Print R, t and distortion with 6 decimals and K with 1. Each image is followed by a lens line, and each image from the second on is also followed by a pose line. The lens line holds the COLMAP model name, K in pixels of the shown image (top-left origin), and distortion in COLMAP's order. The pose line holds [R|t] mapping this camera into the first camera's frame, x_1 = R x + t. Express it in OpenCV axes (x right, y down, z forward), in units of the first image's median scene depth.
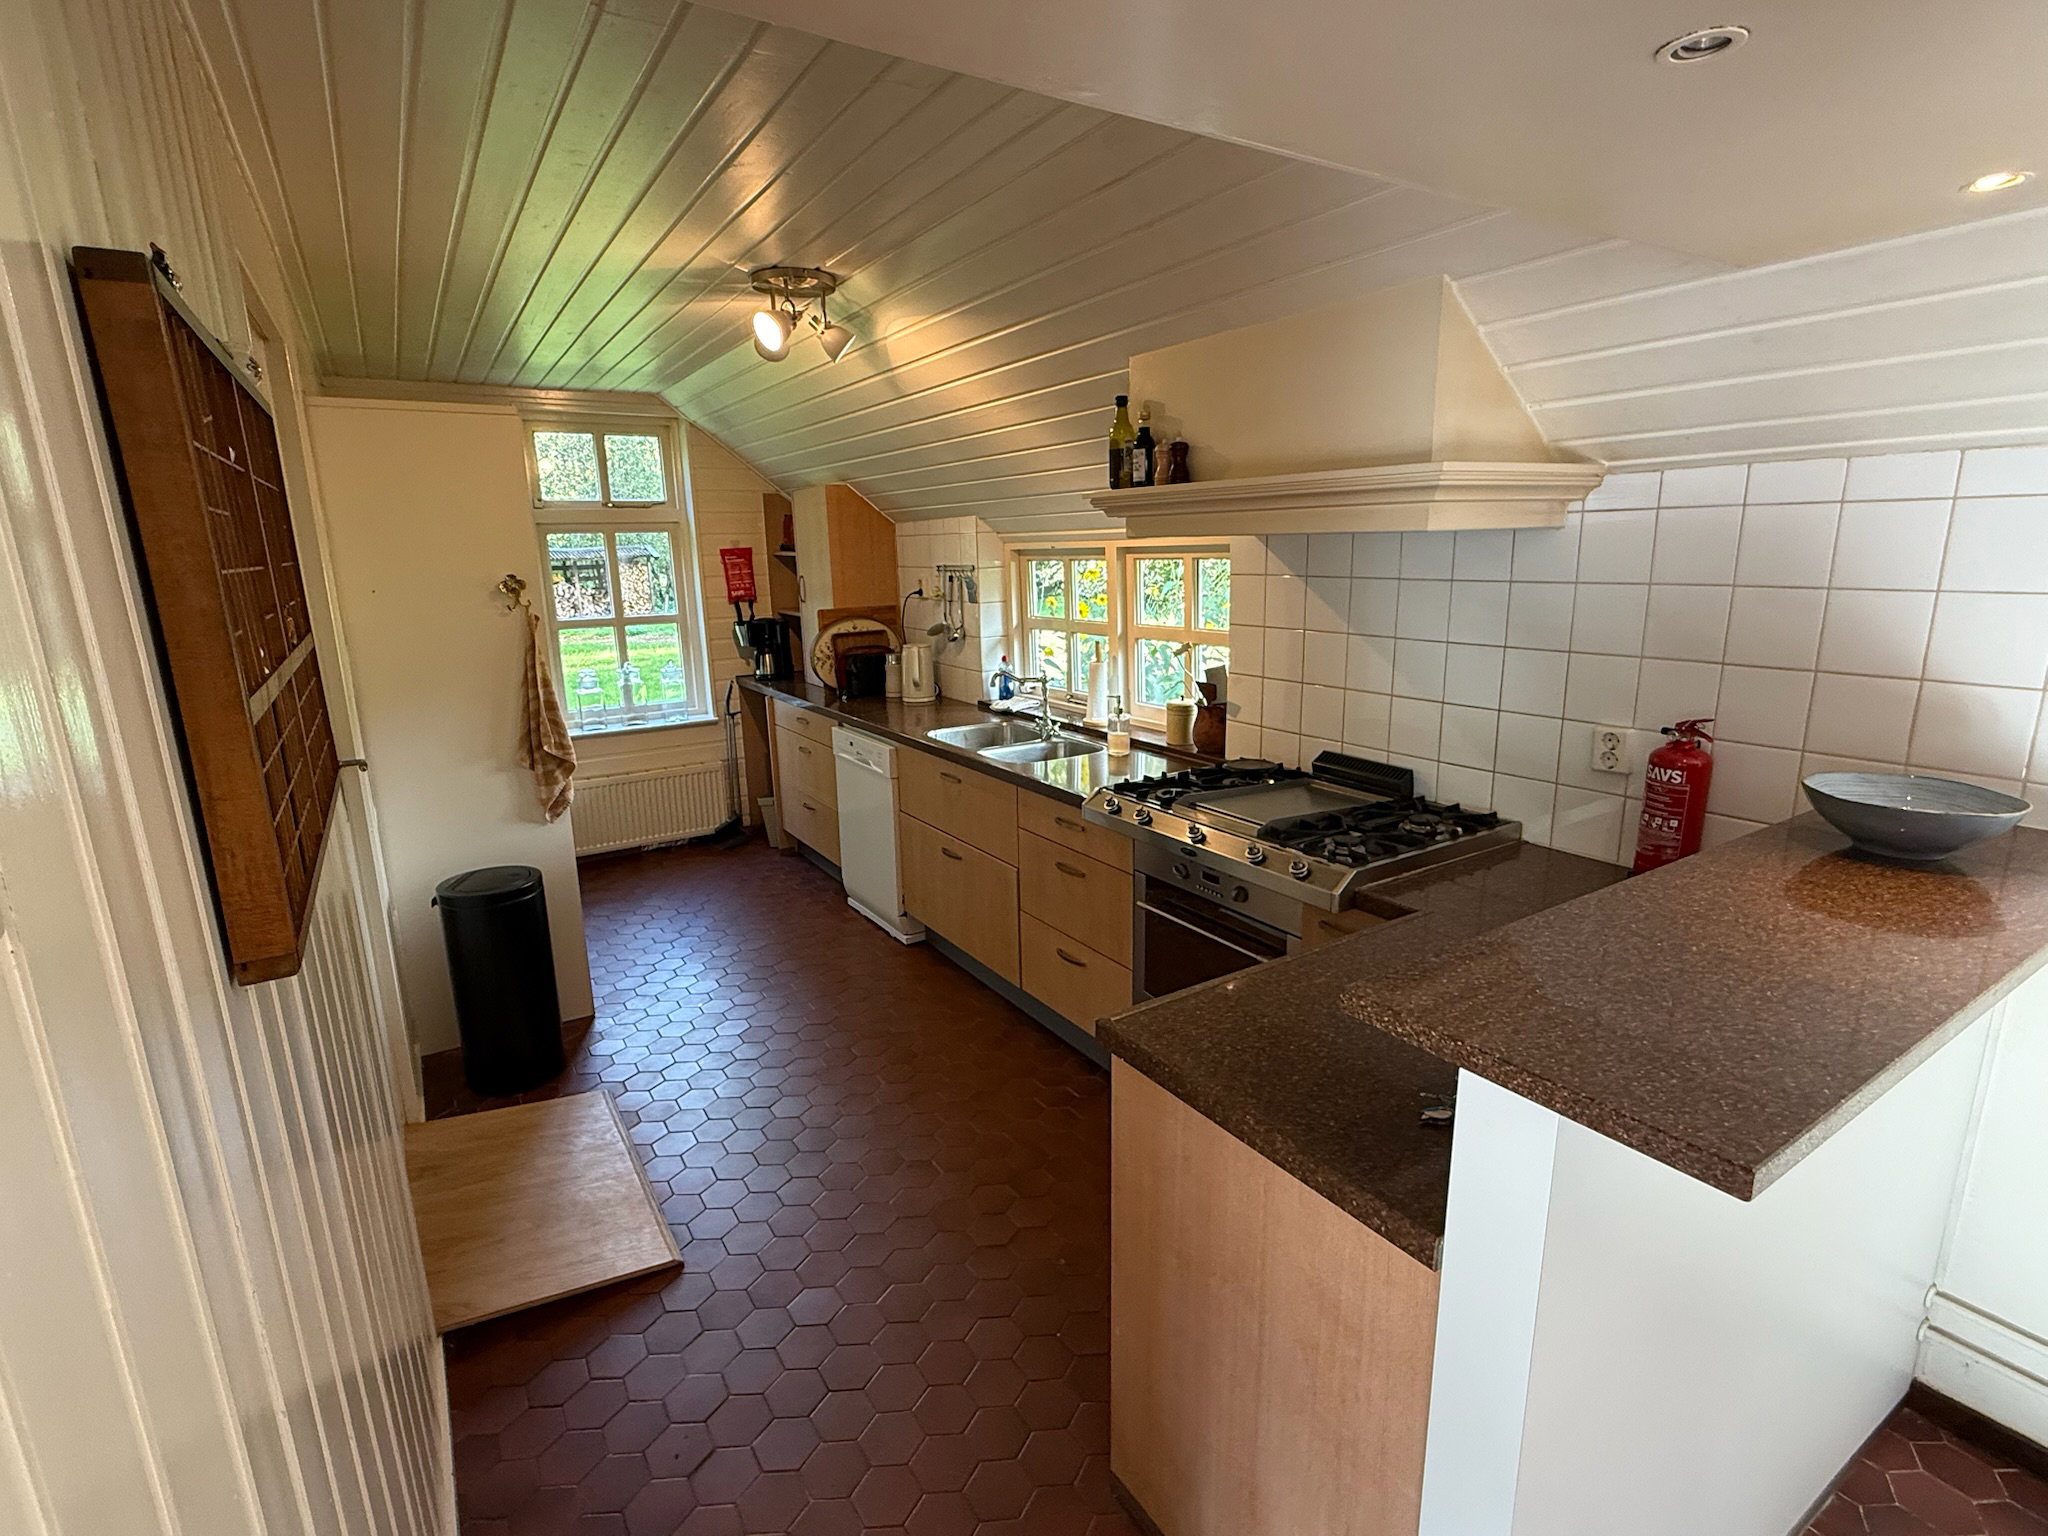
lens RADIAL K [[966.3, 0, 1021.2], [0, 966.3, 770.6], [0, 0, 1]] dist [-0.000773, -0.000133]
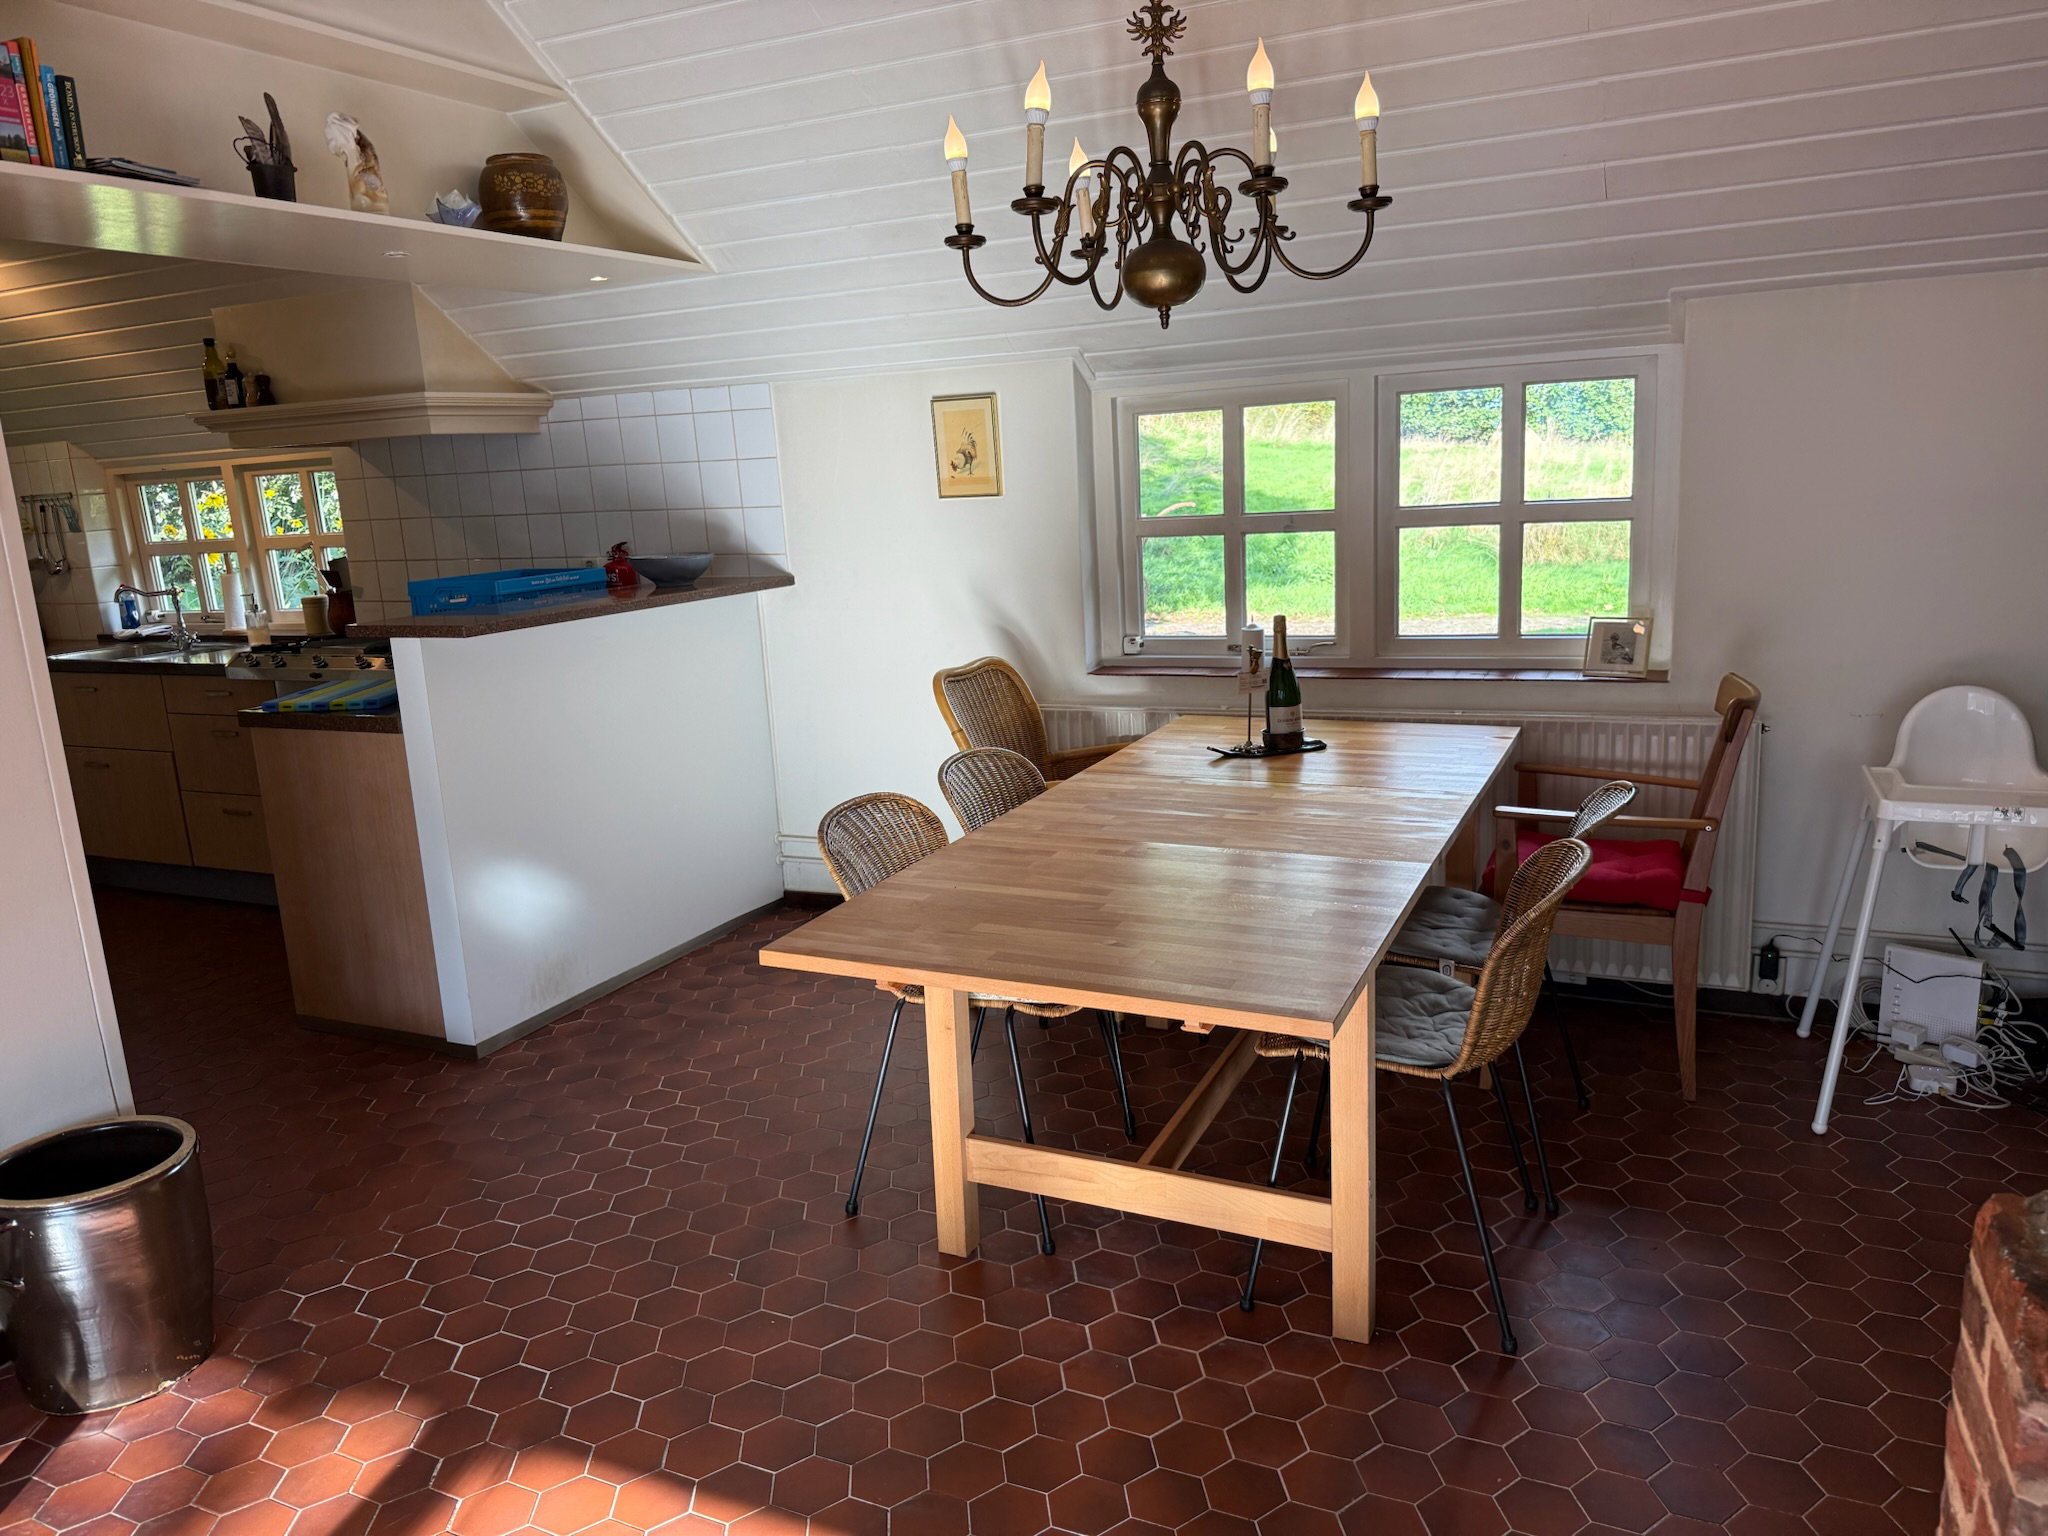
lens RADIAL K [[1405.8, 0, 1032.8], [0, 1405.8, 771.1], [0, 0, 1]] dist [-0.007688, -0.006464]
pose [[0.834200, -0.135330, 0.534599, -0.041204], [0.156802, 0.987616, 0.005331, 0.264053], [-0.528699, 0.079379, 0.845089, -0.853211]]
